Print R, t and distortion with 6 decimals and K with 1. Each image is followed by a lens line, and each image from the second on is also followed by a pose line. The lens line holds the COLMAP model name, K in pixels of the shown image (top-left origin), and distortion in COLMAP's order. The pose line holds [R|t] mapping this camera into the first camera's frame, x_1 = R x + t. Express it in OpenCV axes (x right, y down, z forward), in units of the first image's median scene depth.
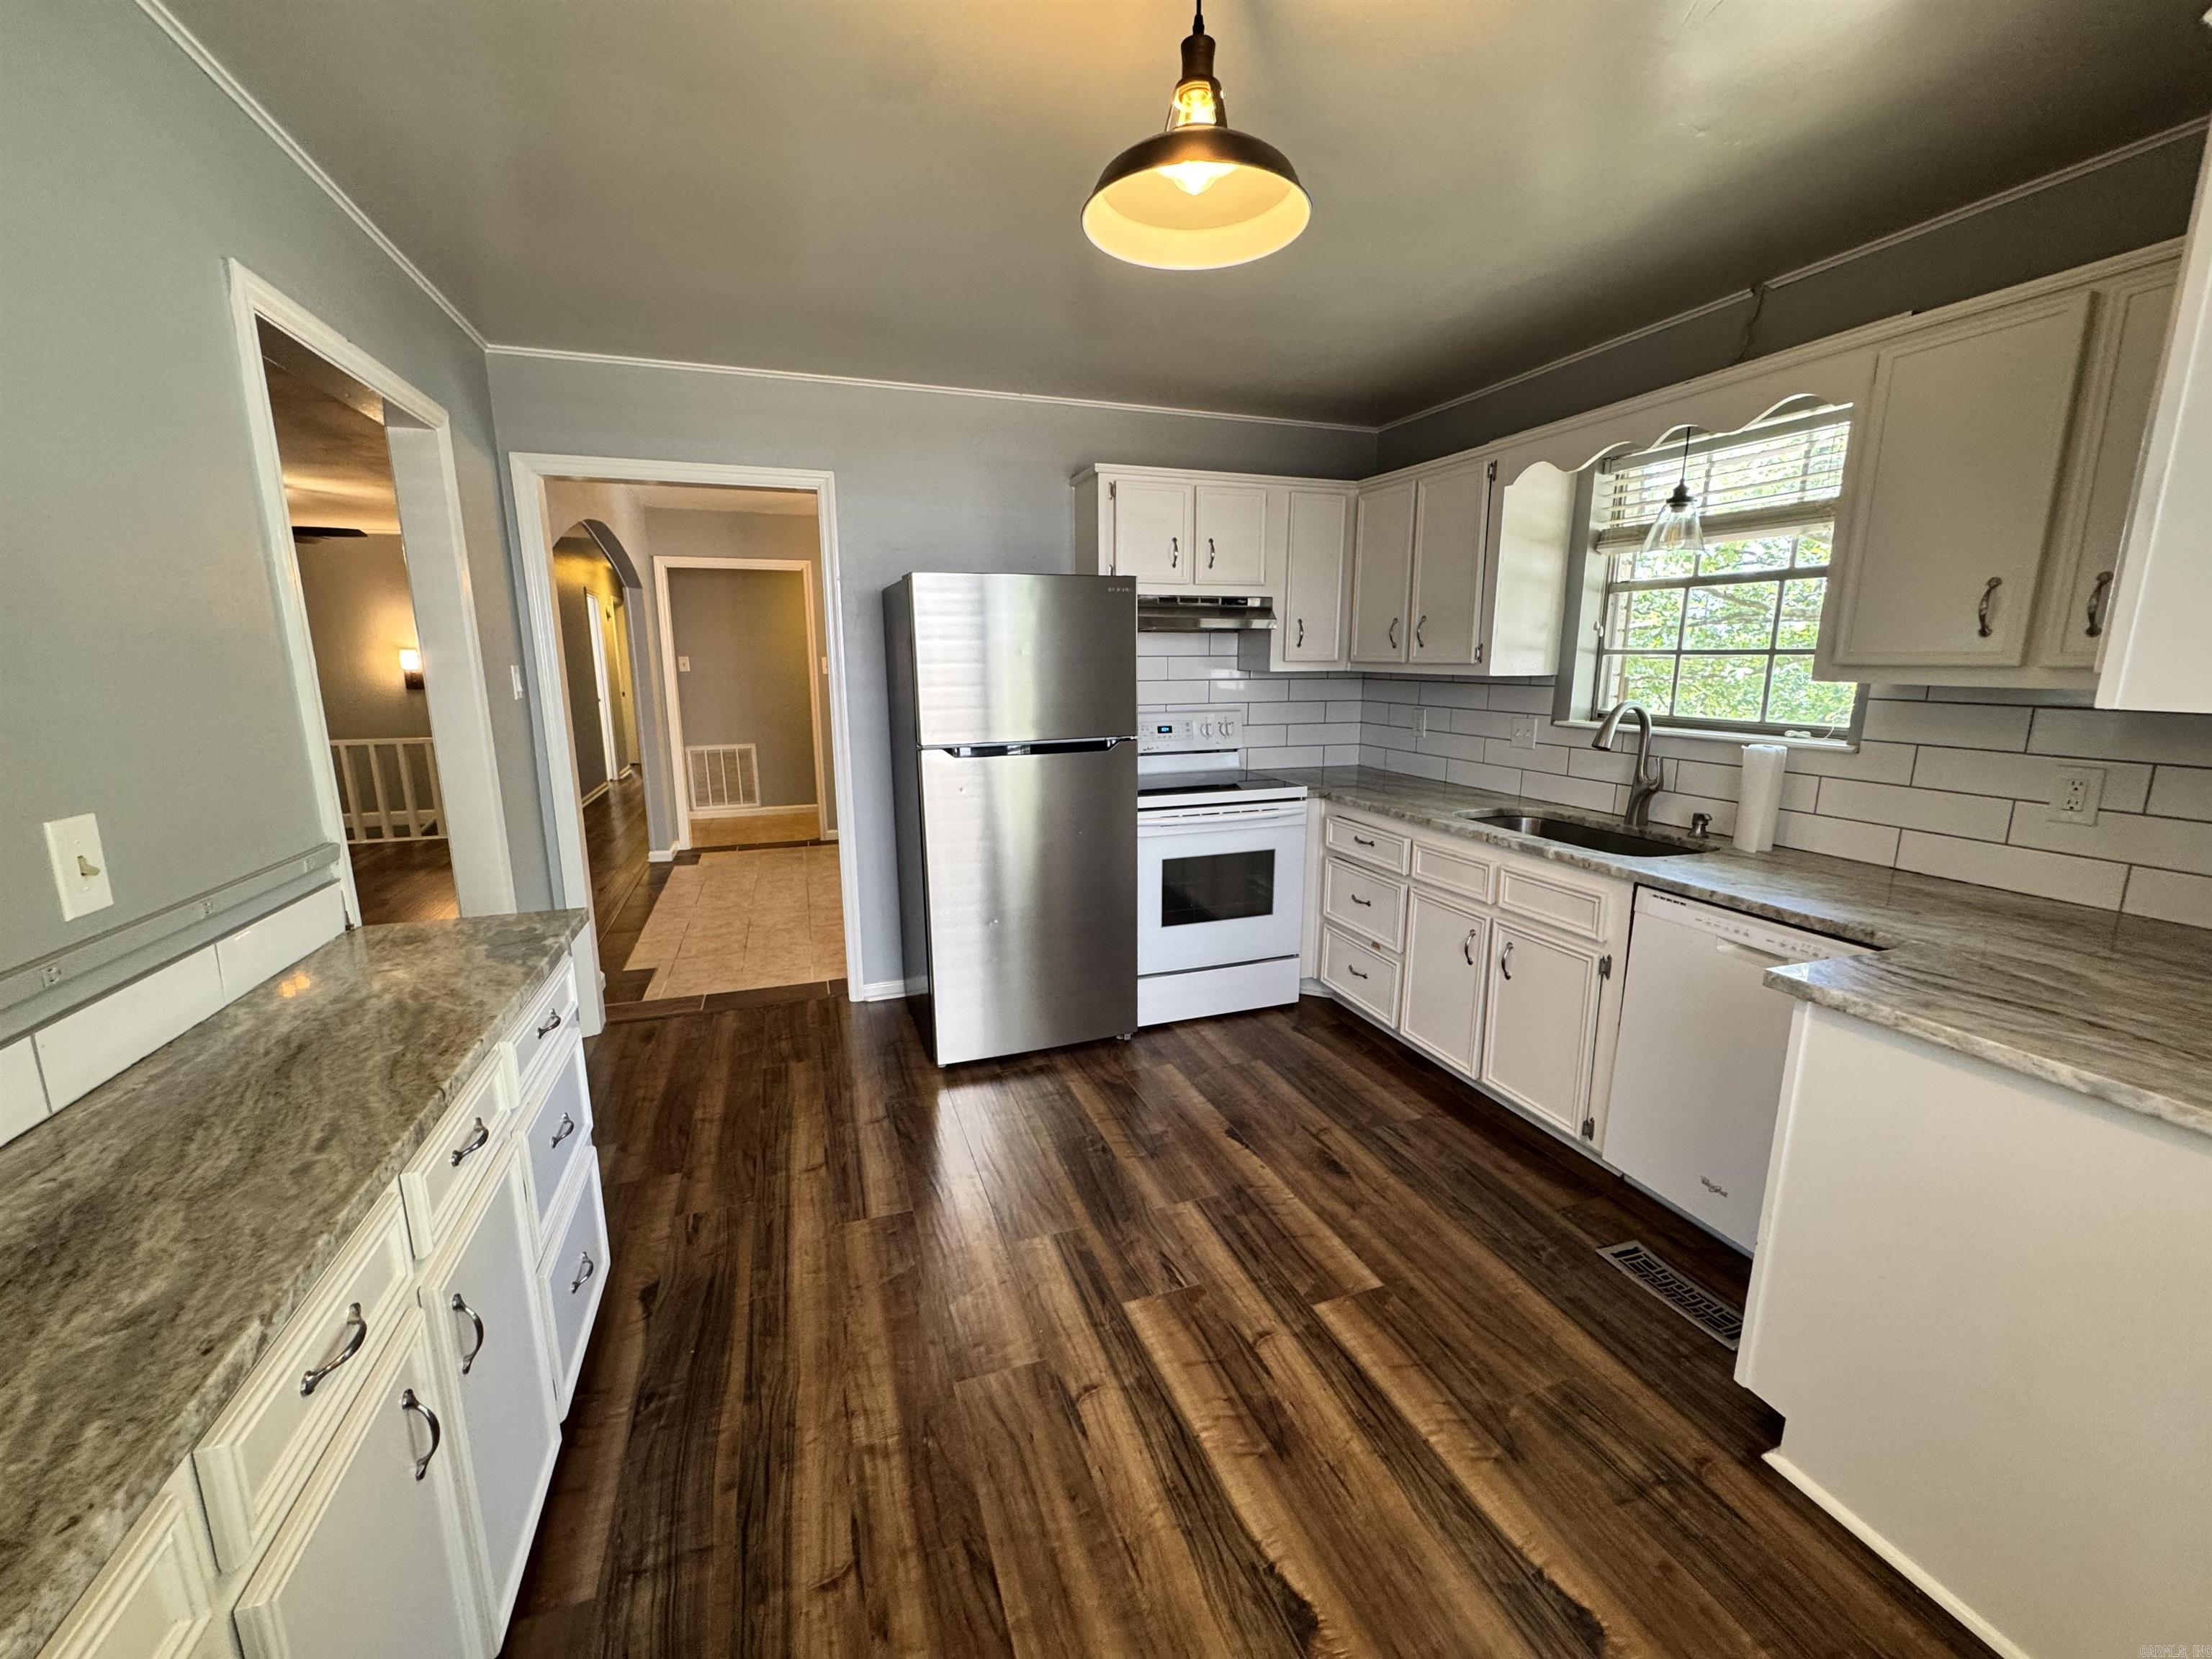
lens RADIAL K [[887.5, 0, 1108.8], [0, 887.5, 826.4], [0, 0, 1]] dist [-0.001655, -0.000058]
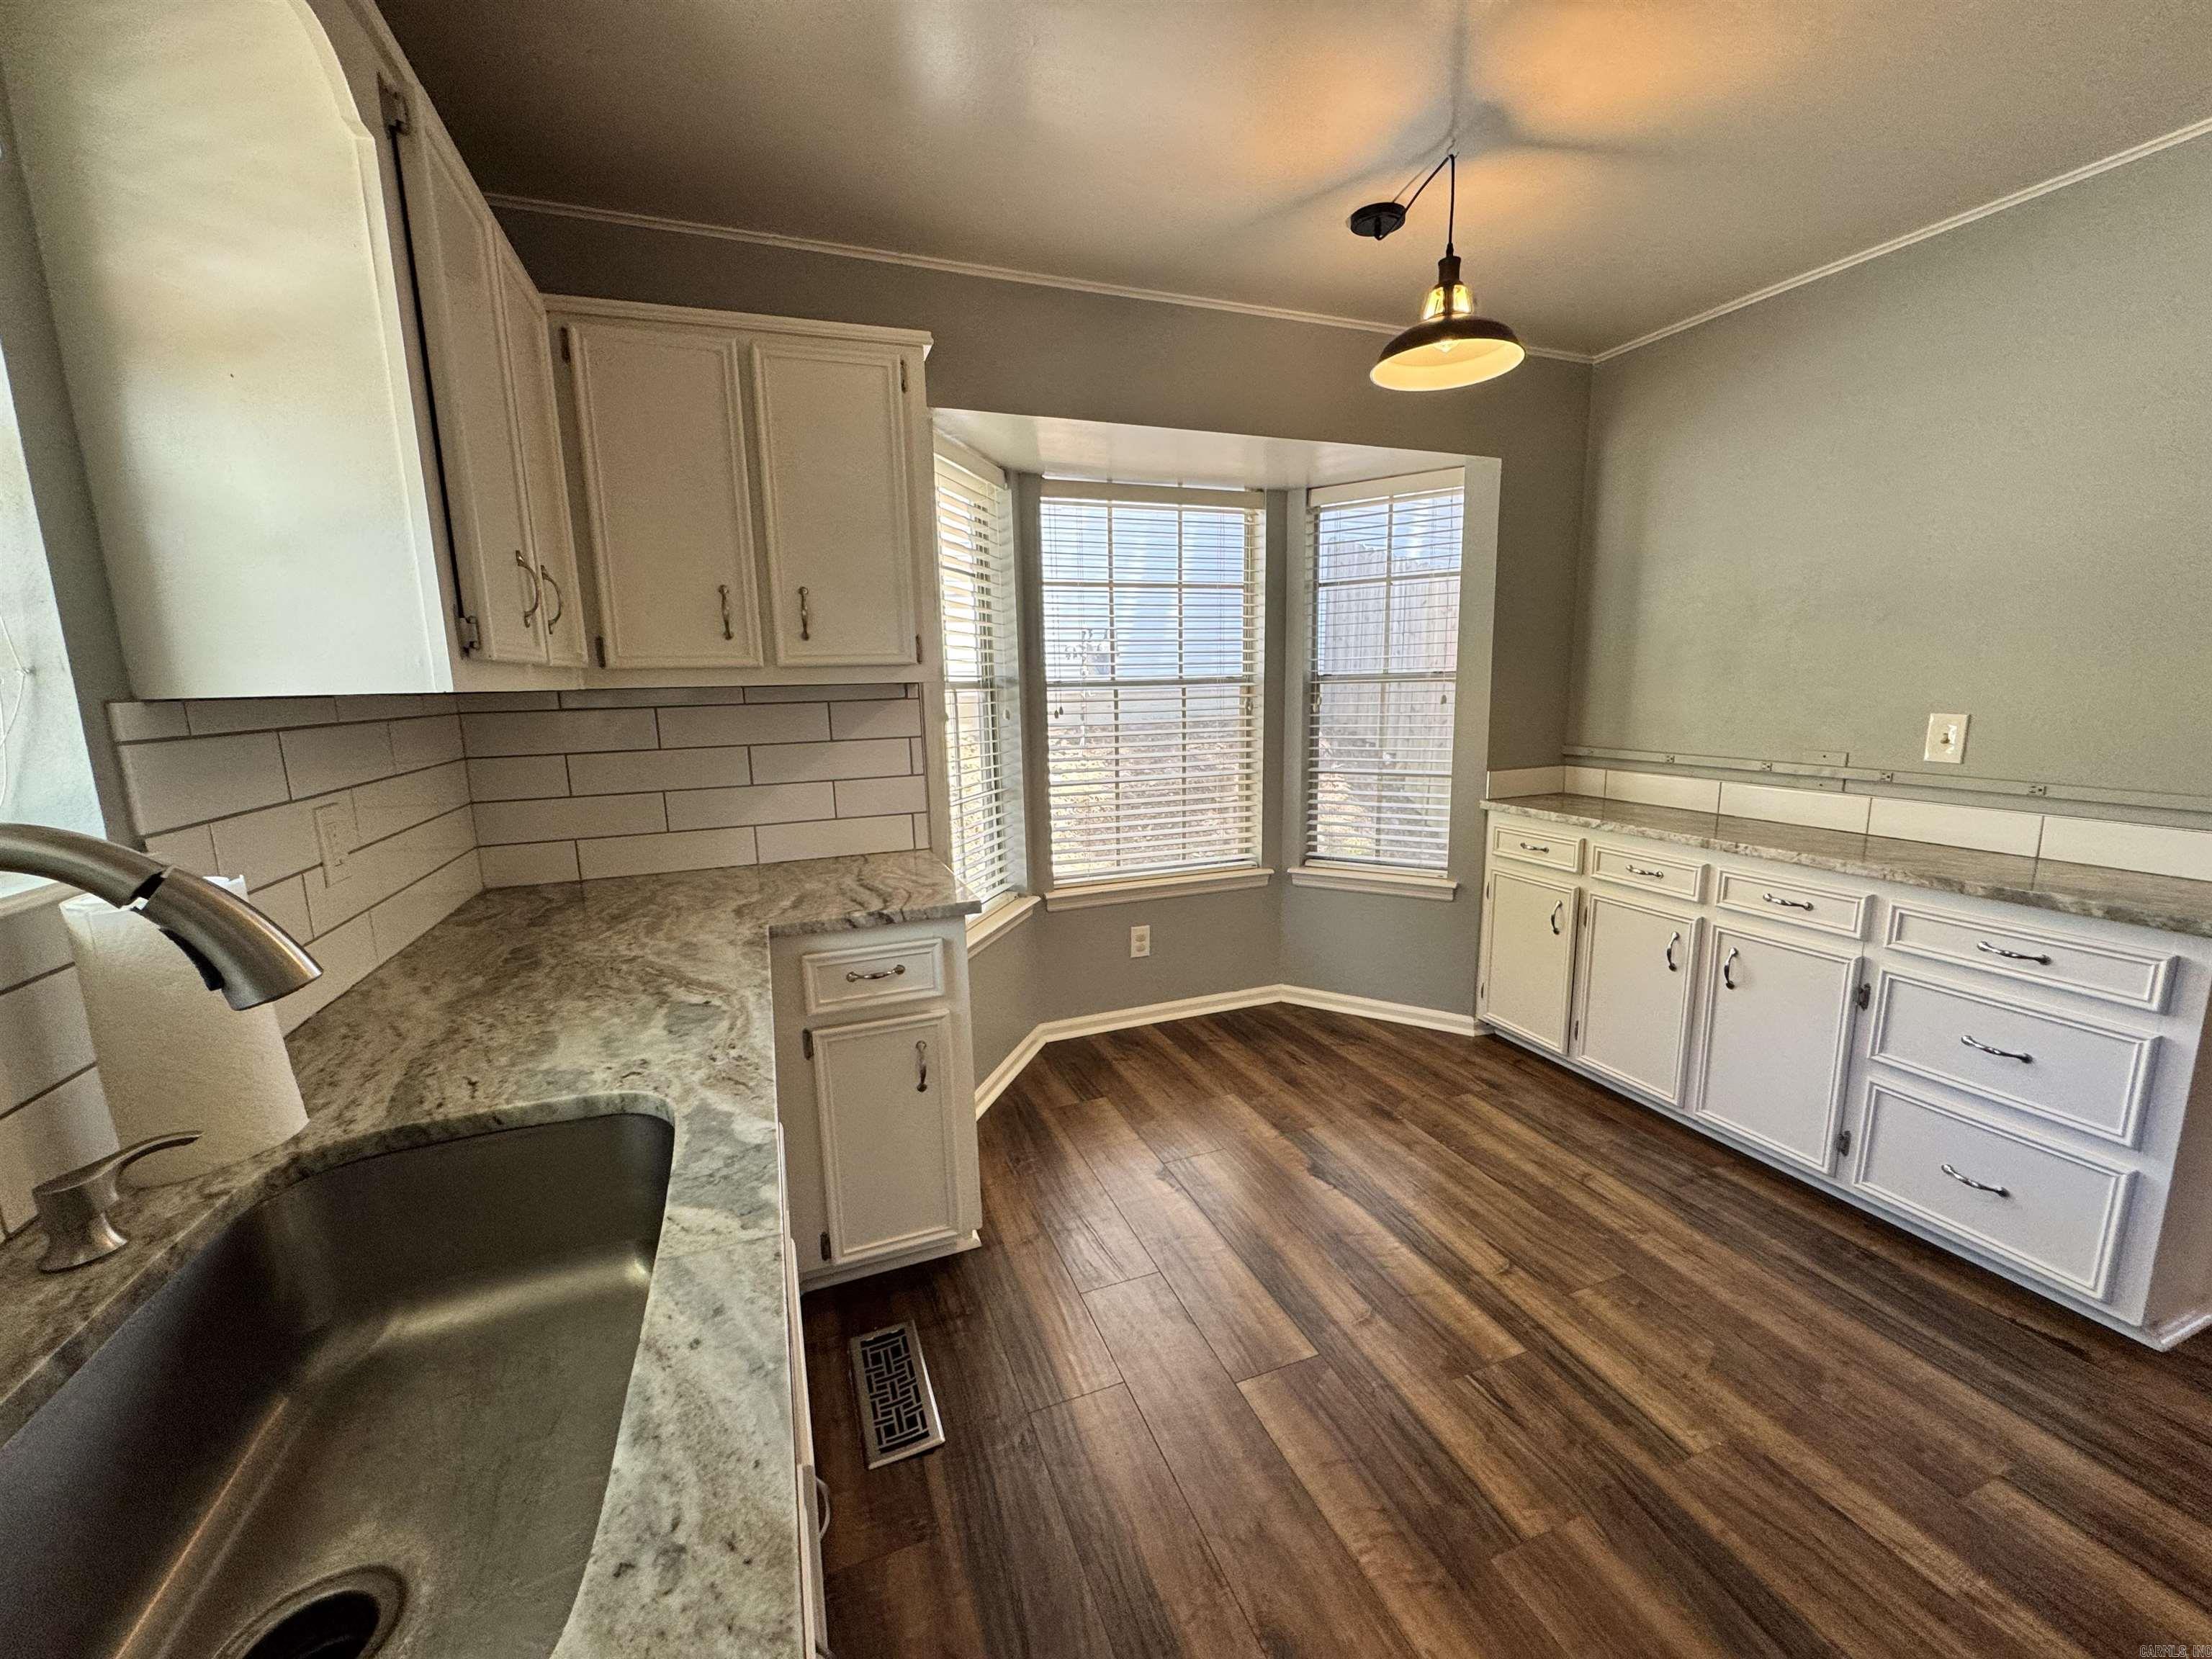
lens RADIAL K [[887.5, 0, 1108.8], [0, 887.5, 826.4], [0, 0, 1]] dist [-0.001655, -0.000058]
pose [[-0.999239, 0.028445, -0.026684, 0.325578], [0.016873, 0.932103, 0.361800, -0.212391], [0.035164, 0.361075, -0.931874, 1.181669]]
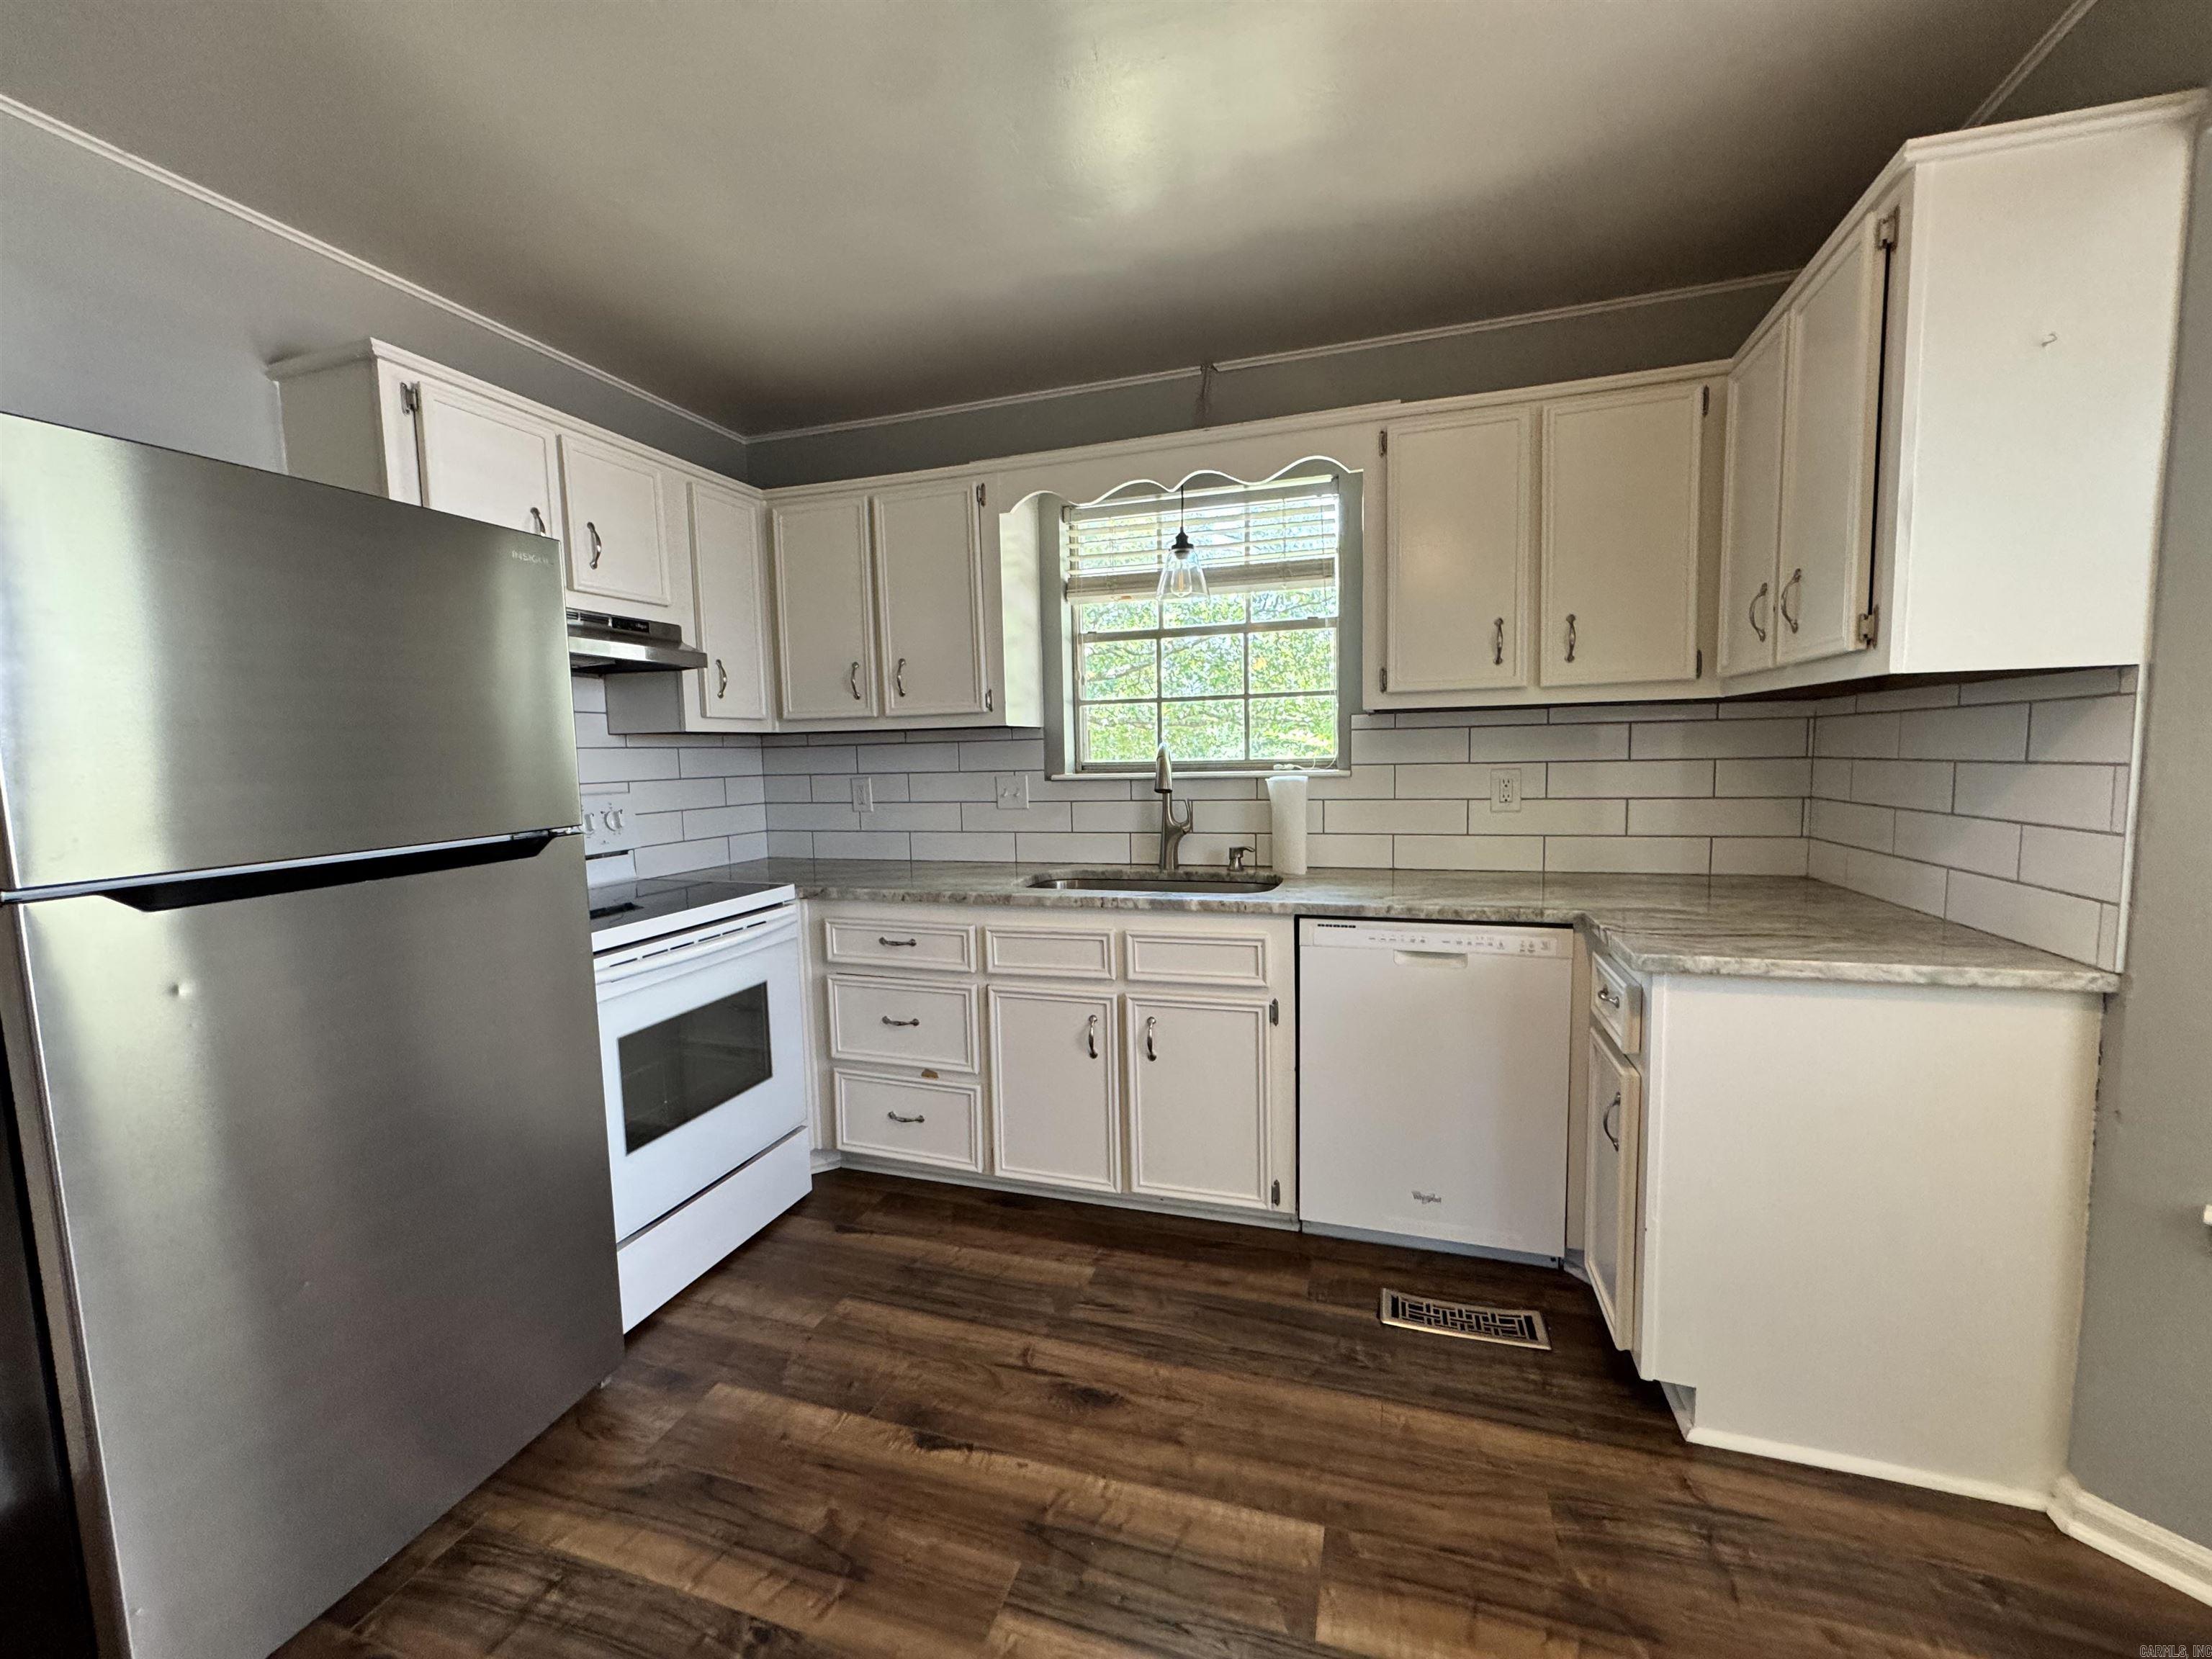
lens RADIAL K [[882.0, 0, 1106.0], [0, 882.0, 829.5], [0, 0, 1]] dist [-0.002816, -0.000245]
pose [[0.612272, -0.084779, 0.786089, -0.224224], [0.174022, 0.984303, -0.029387, -0.030106], [-0.771258, 0.154790, 0.617414, 0.456168]]
